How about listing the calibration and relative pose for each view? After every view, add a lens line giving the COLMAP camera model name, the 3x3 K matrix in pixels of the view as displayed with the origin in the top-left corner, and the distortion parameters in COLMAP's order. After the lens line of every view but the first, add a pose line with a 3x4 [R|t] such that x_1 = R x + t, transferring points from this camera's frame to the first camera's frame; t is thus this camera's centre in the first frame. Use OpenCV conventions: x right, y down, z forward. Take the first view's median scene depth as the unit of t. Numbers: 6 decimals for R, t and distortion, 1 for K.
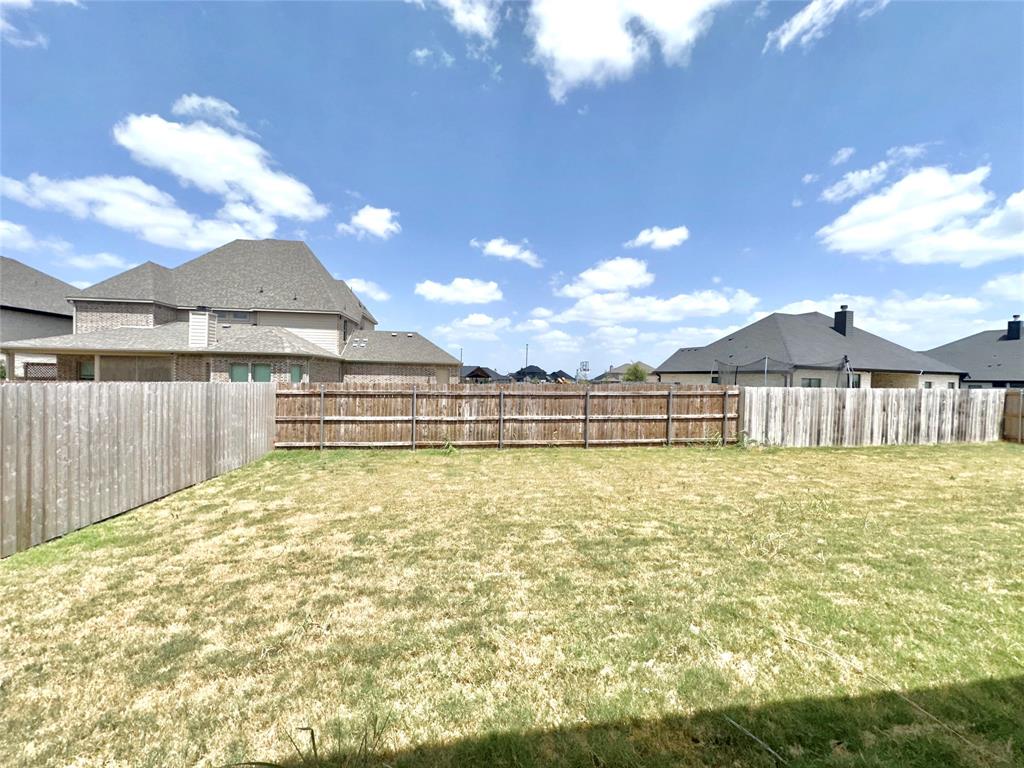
lens RADIAL K [[410.4, 0, 512.8], [0, 410.4, 387.2], [0, 0, 1]] dist [-0.001167, 0.000553]
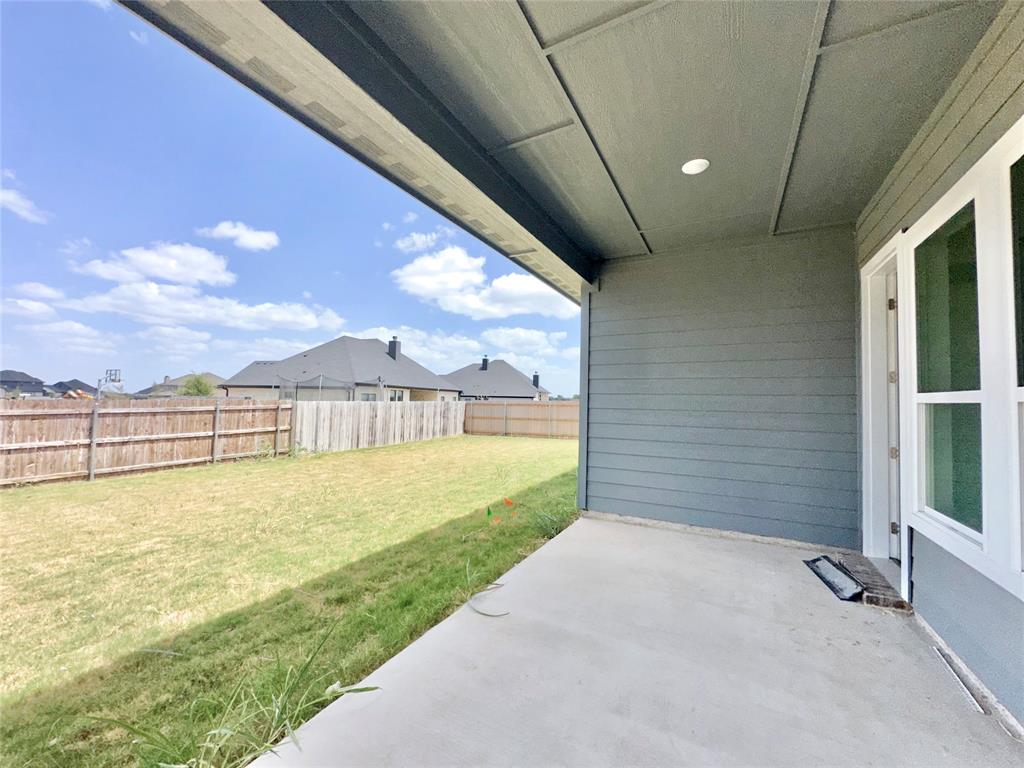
lens RADIAL K [[410.9, 0, 513.2], [0, 410.9, 382.9], [0, 0, 1]] dist [-0.003294, 0.000917]
pose [[0.594754, 0.027389, 0.803441, 0.024366], [0.009746, 0.999100, -0.041273, 0.001650], [-0.803849, 0.032377, 0.593952, -0.129426]]
